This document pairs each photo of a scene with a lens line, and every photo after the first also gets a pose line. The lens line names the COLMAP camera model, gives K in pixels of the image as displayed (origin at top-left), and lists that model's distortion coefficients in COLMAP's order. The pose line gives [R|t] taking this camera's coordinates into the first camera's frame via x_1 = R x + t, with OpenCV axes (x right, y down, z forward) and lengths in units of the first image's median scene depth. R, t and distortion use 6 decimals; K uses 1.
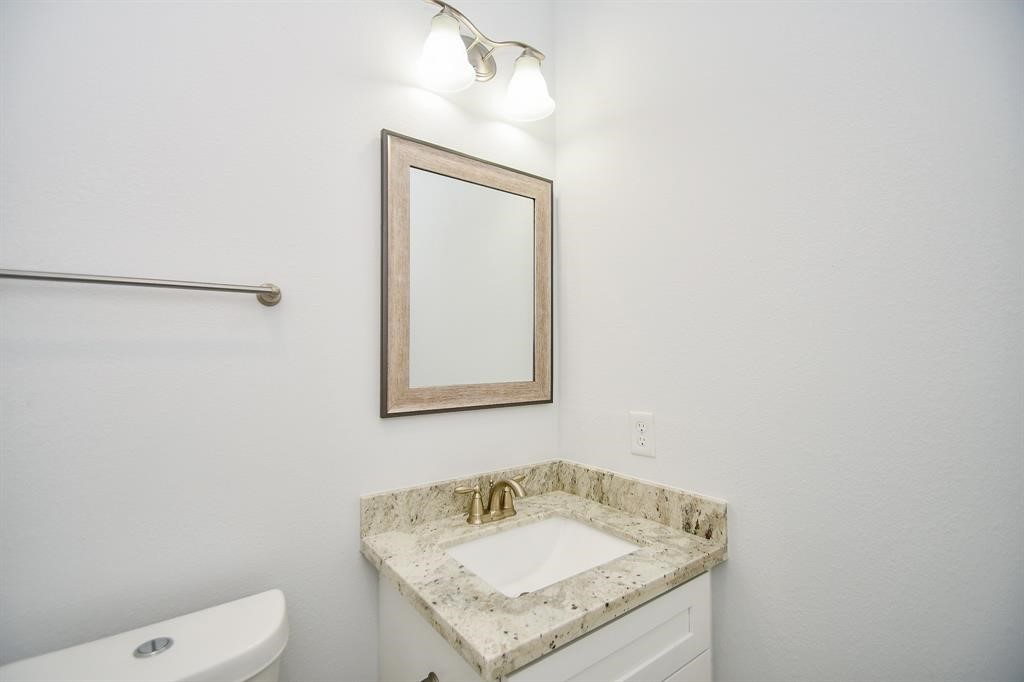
lens RADIAL K [[453.9, 0, 496.5], [0, 453.9, 349.0], [0, 0, 1]] dist [0.017209, -0.016004]
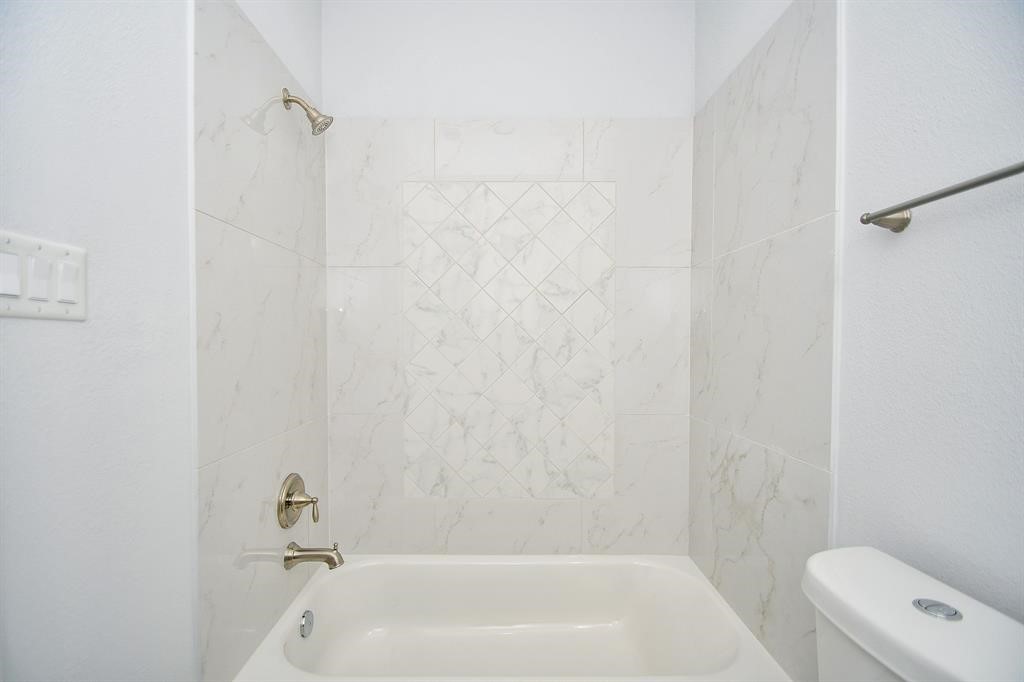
lens RADIAL K [[448.4, 0, 495.1], [0, 448.4, 343.9], [0, 0, 1]] dist [0.014618, -0.016411]
pose [[-0.600448, 0.034371, -0.798925, 0.270703], [0.022968, 0.999405, 0.025734, 0.075797], [0.799334, -0.002897, -0.600880, 0.560891]]
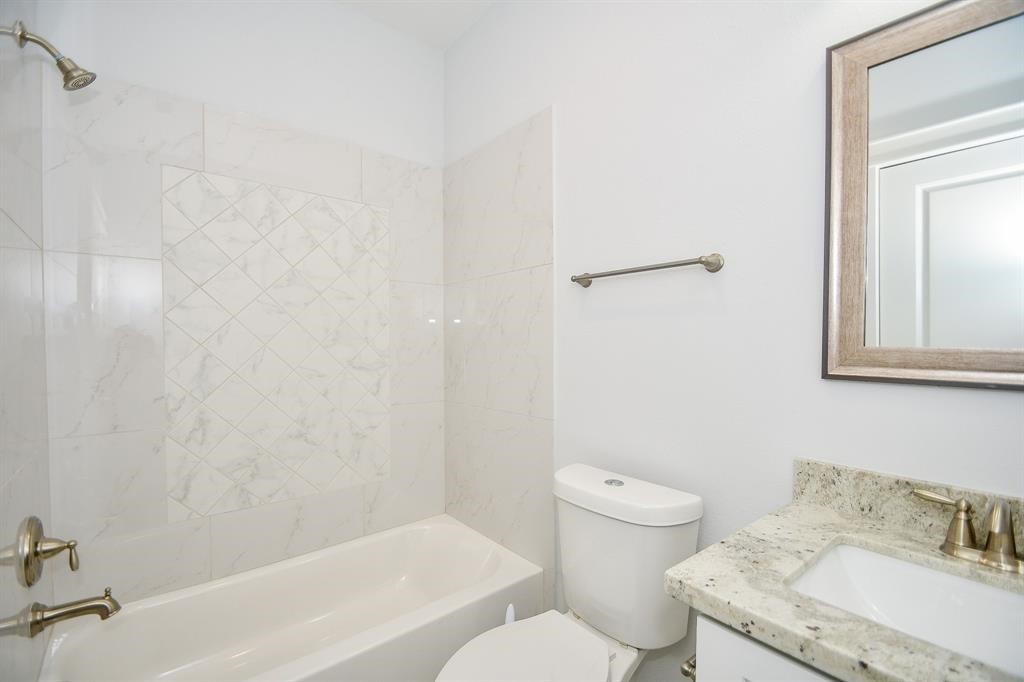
lens RADIAL K [[453.9, 0, 496.5], [0, 453.9, 349.0], [0, 0, 1]] dist [0.017209, -0.016004]
pose [[0.044368, 0.035277, -0.998392, 0.616335], [0.002715, 0.999368, 0.035433, 0.061399], [0.999012, -0.004282, 0.044245, 0.324404]]
